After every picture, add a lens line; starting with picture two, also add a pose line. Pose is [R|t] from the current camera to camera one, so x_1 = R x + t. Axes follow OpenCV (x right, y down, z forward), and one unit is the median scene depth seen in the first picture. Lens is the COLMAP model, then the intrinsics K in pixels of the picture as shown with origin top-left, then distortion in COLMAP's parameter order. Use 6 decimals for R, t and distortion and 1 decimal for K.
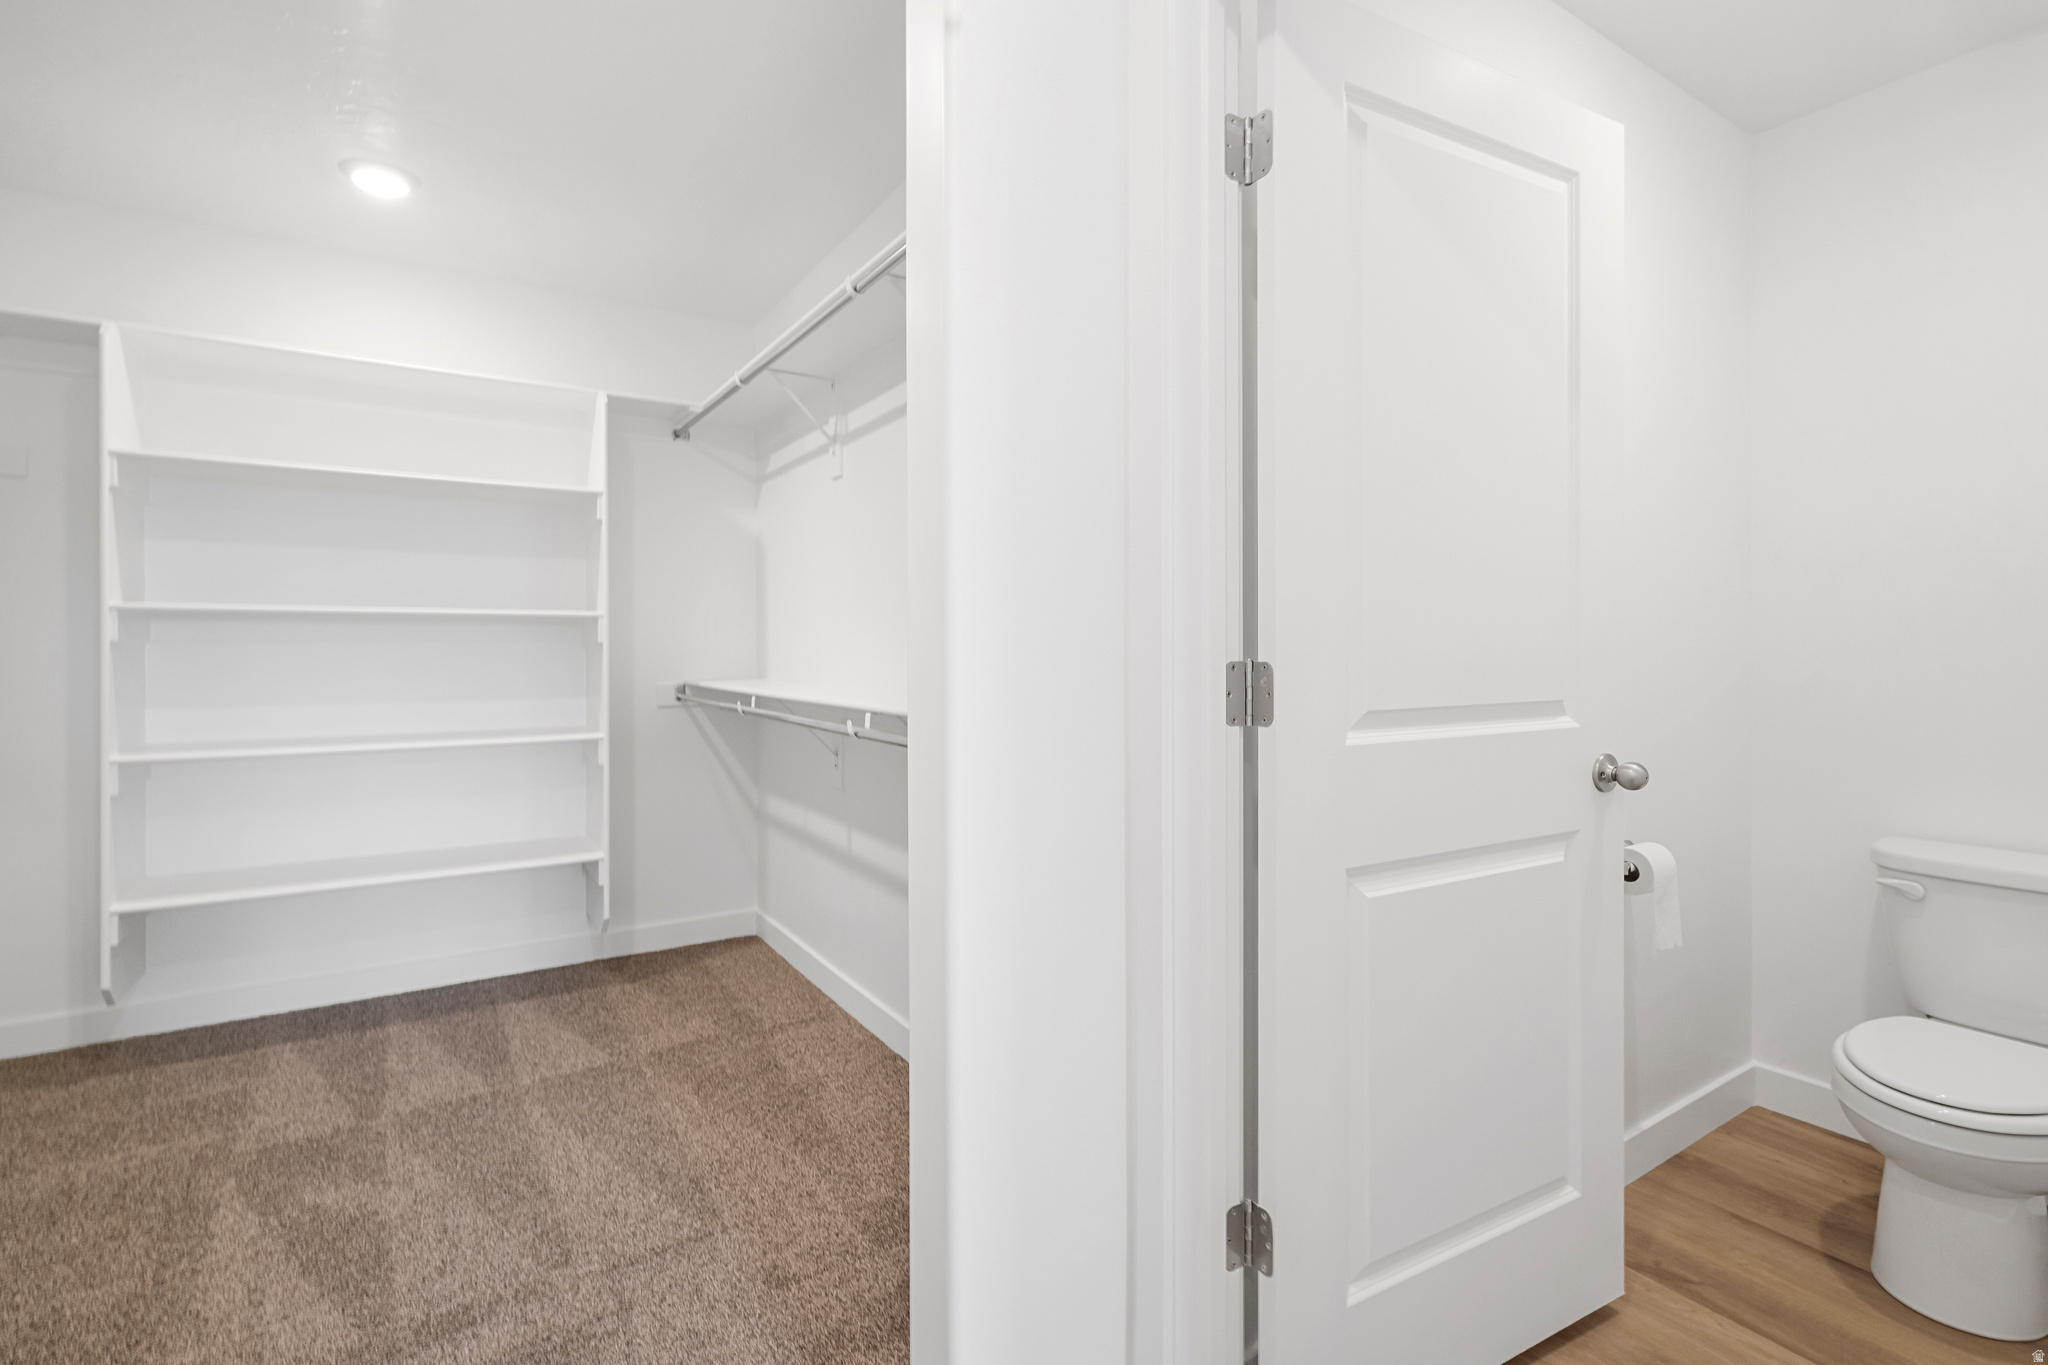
lens RADIAL K [[962.0, 0, 1033.5], [0, 962.0, 651.0], [0, 0, 1]] dist [0.000304, 0.000193]
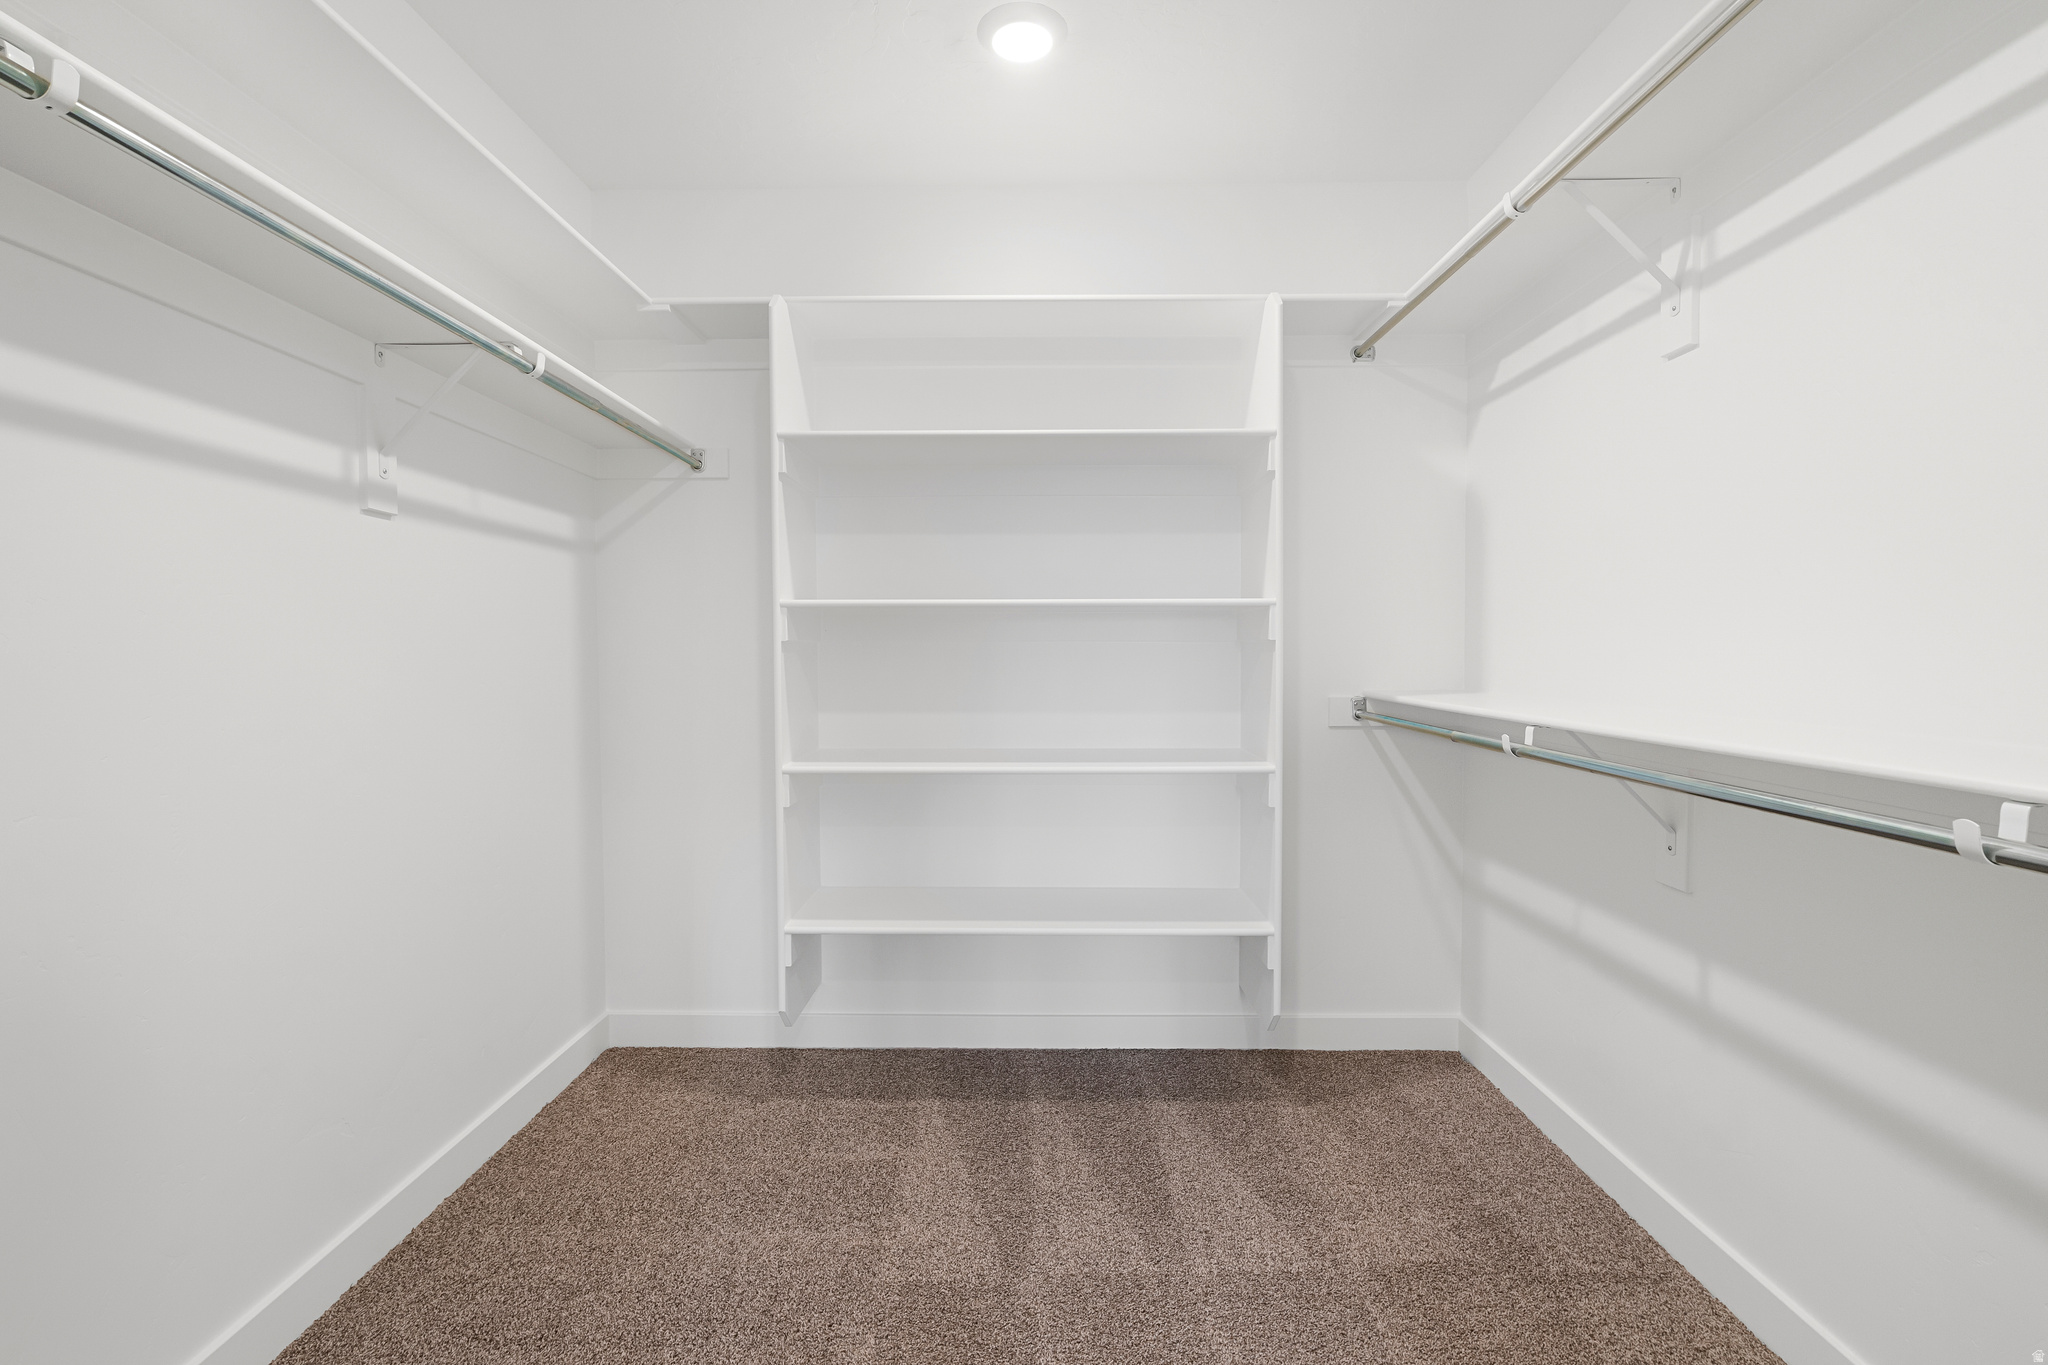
lens RADIAL K [[916.2, 0, 1022.0], [0, 916.2, 727.9], [0, 0, 1]] dist [-0.026055, 0.000090]
pose [[0.834819, 0.045060, -0.548678, -0.263953], [0.000216, 0.996618, 0.082175, 0.000905], [0.550525, -0.068720, 0.831986, 0.368250]]
